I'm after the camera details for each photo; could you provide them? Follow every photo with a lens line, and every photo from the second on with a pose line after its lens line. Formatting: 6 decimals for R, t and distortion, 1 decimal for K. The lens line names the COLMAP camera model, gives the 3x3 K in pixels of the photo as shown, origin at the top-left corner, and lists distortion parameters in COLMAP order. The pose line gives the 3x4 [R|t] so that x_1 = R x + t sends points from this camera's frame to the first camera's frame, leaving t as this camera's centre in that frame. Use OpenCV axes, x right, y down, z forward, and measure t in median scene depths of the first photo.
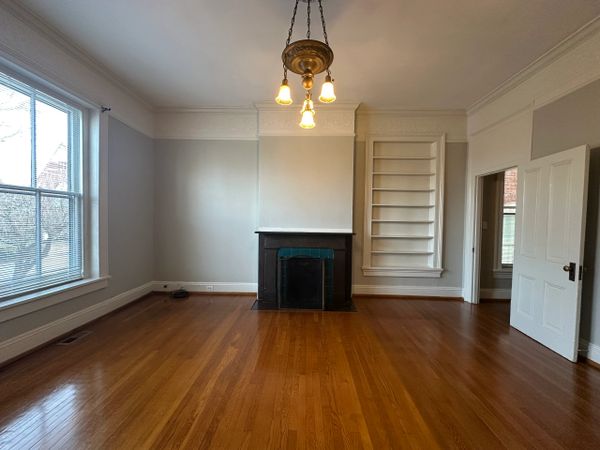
lens RADIAL K [[239.1, 0, 300.5], [0, 239.1, 223.4], [0, 0, 1]] dist [0.001888, -0.000220]
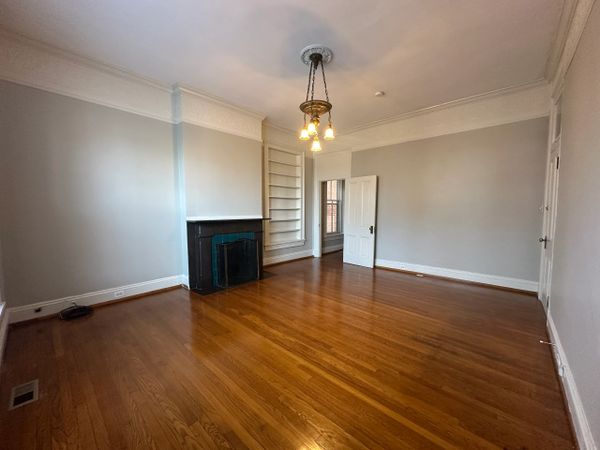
lens RADIAL K [[239.1, 0, 301.2], [0, 239.1, 224.1], [0, 0, 1]] dist [0.001888, -0.000220]
pose [[0.652351, -0.061547, 0.755414, -0.592244], [0.018870, 0.997707, 0.064992, -0.008827], [-0.757682, -0.028143, 0.652017, 0.008340]]
